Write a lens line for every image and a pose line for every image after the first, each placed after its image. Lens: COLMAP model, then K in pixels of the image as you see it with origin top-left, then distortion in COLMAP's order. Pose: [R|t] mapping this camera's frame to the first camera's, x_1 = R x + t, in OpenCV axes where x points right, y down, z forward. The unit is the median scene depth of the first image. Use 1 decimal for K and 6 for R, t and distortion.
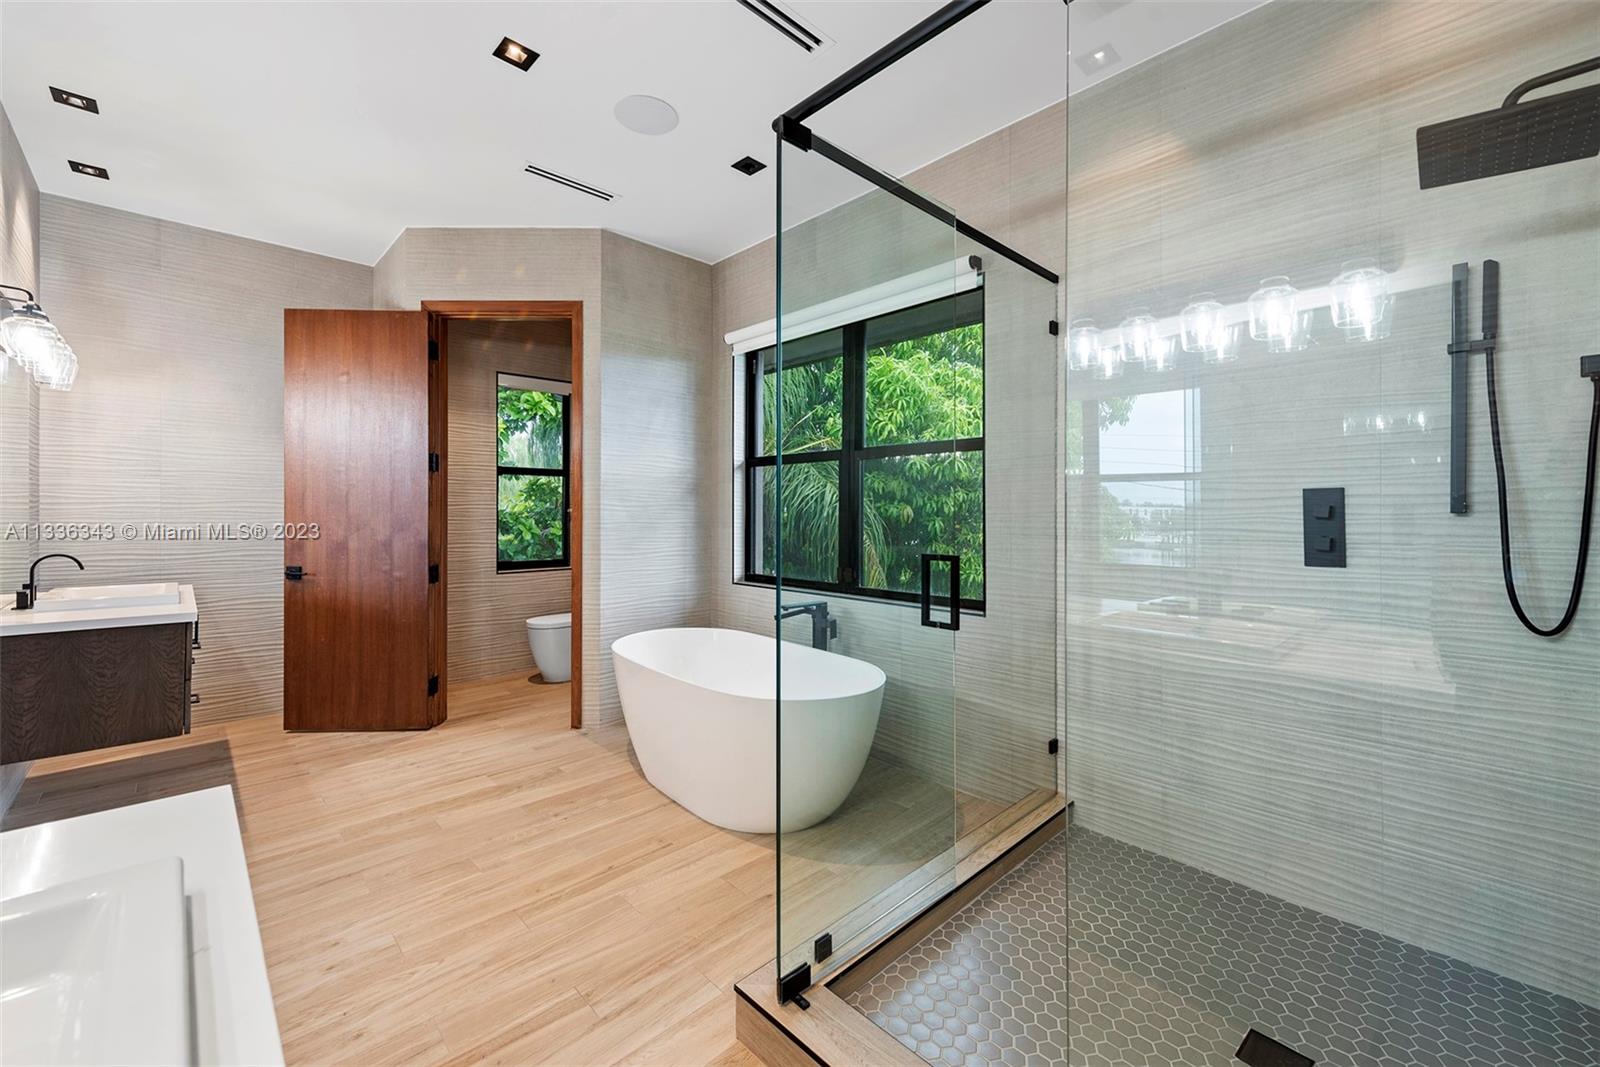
lens RADIAL K [[642.6, 0, 803.3], [0, 642.6, 509.0], [0, 0, 1]] dist [0.010482, -0.000020]
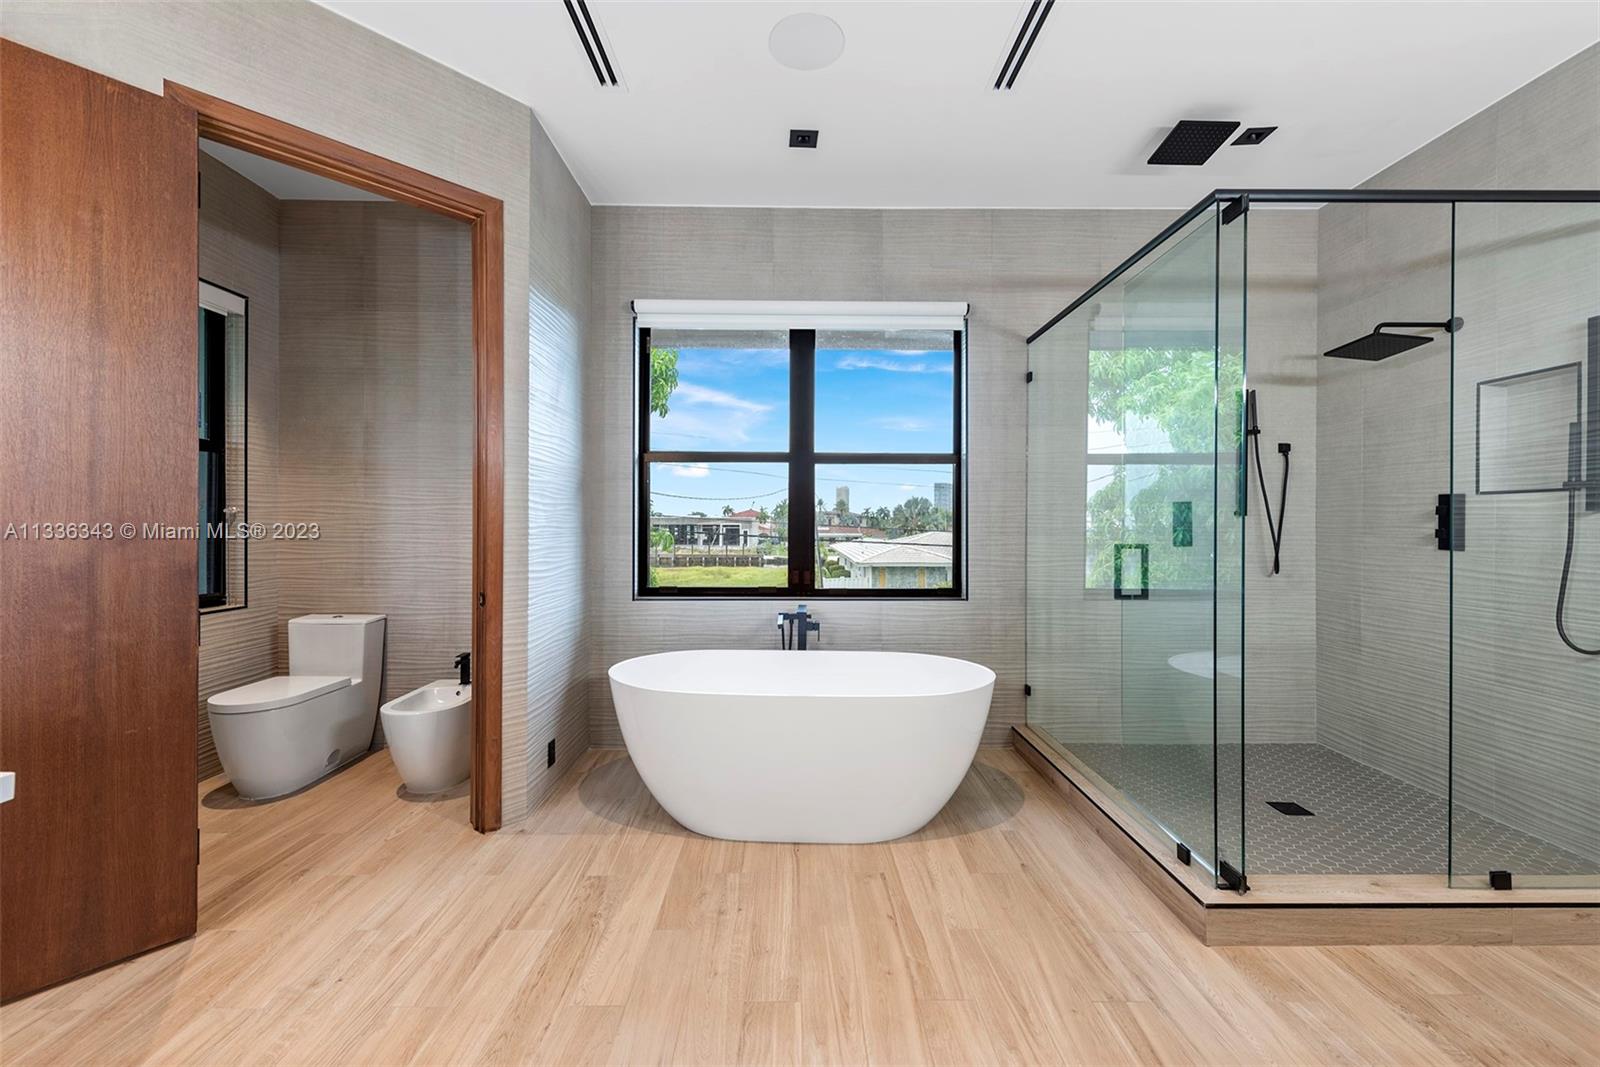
lens RADIAL K [[624.4, 0, 798.0], [0, 624.4, 527.4], [0, 0, 1]] dist [0.002875, -0.000138]
pose [[0.687091, -0.002598, 0.726567, -0.819073], [-0.003700, 0.999968, 0.007075, 0.021474], [-0.726562, -0.007549, 0.687059, 0.426072]]
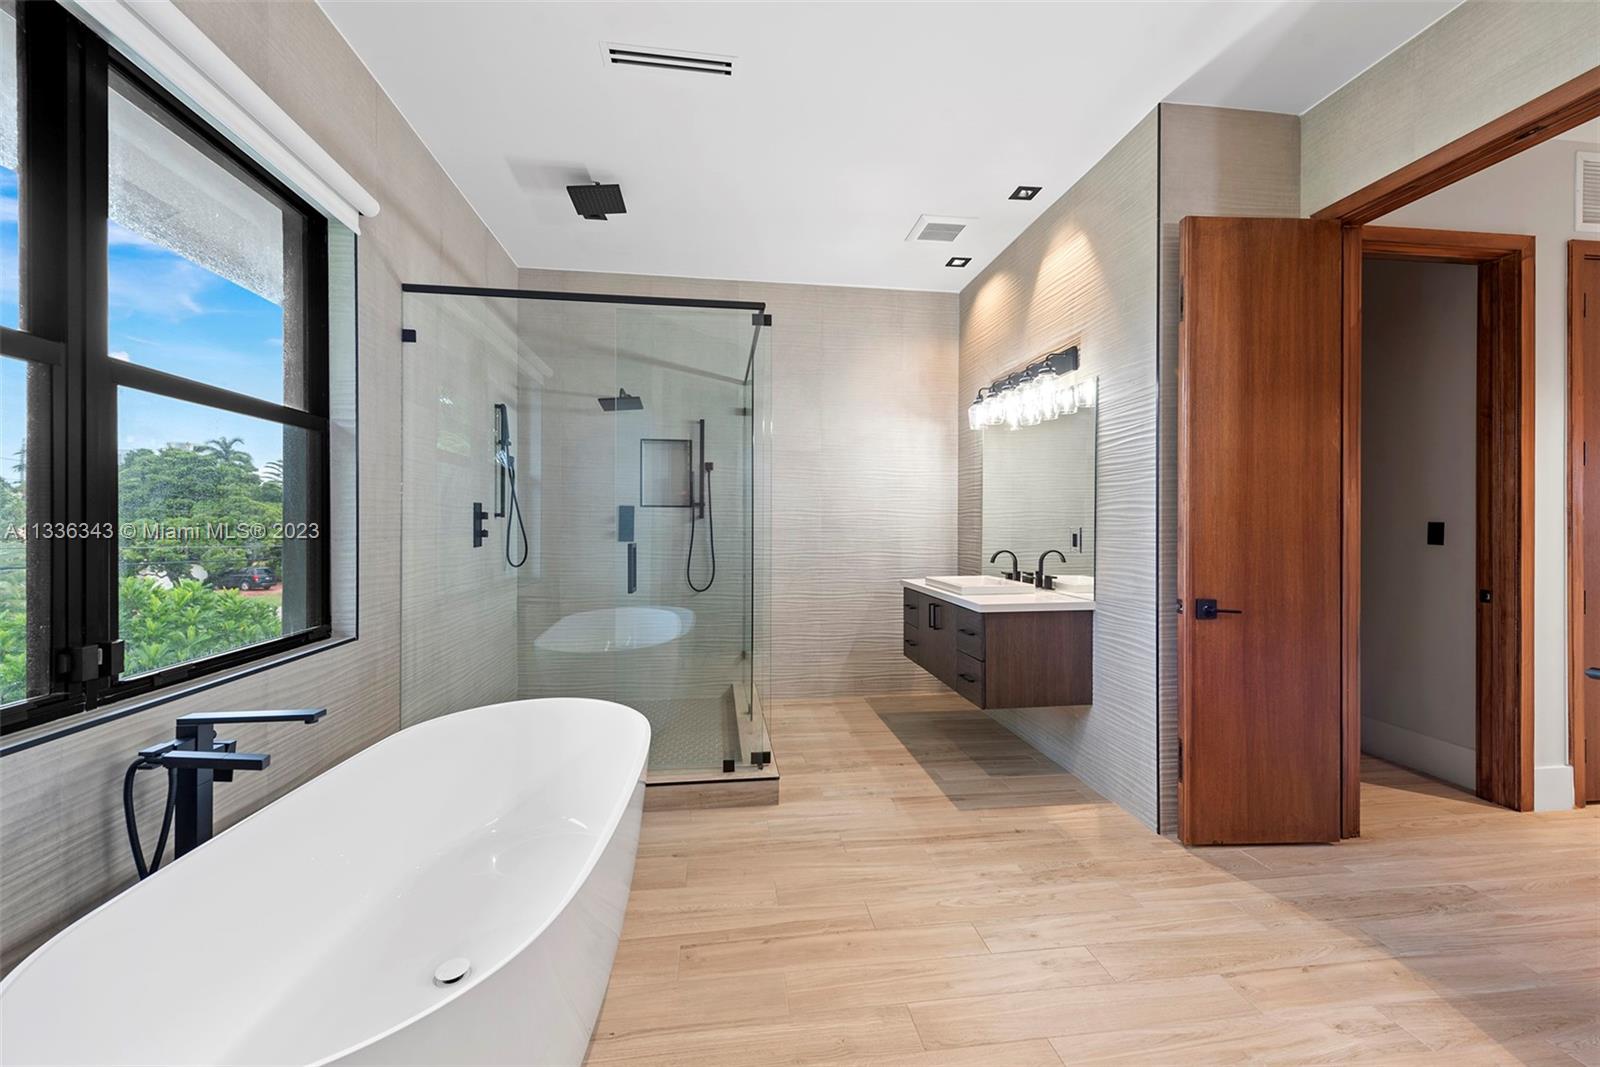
lens RADIAL K [[622.0, 0, 799.7], [0, 622.0, 524.6], [0, 0, 1]] dist [0.001154, 0.000040]
pose [[-0.807482, -0.003326, 0.589882, -0.661232], [-0.003843, 0.999993, 0.000377, 0.016789], [-0.589879, -0.001963, -0.807489, 1.334737]]
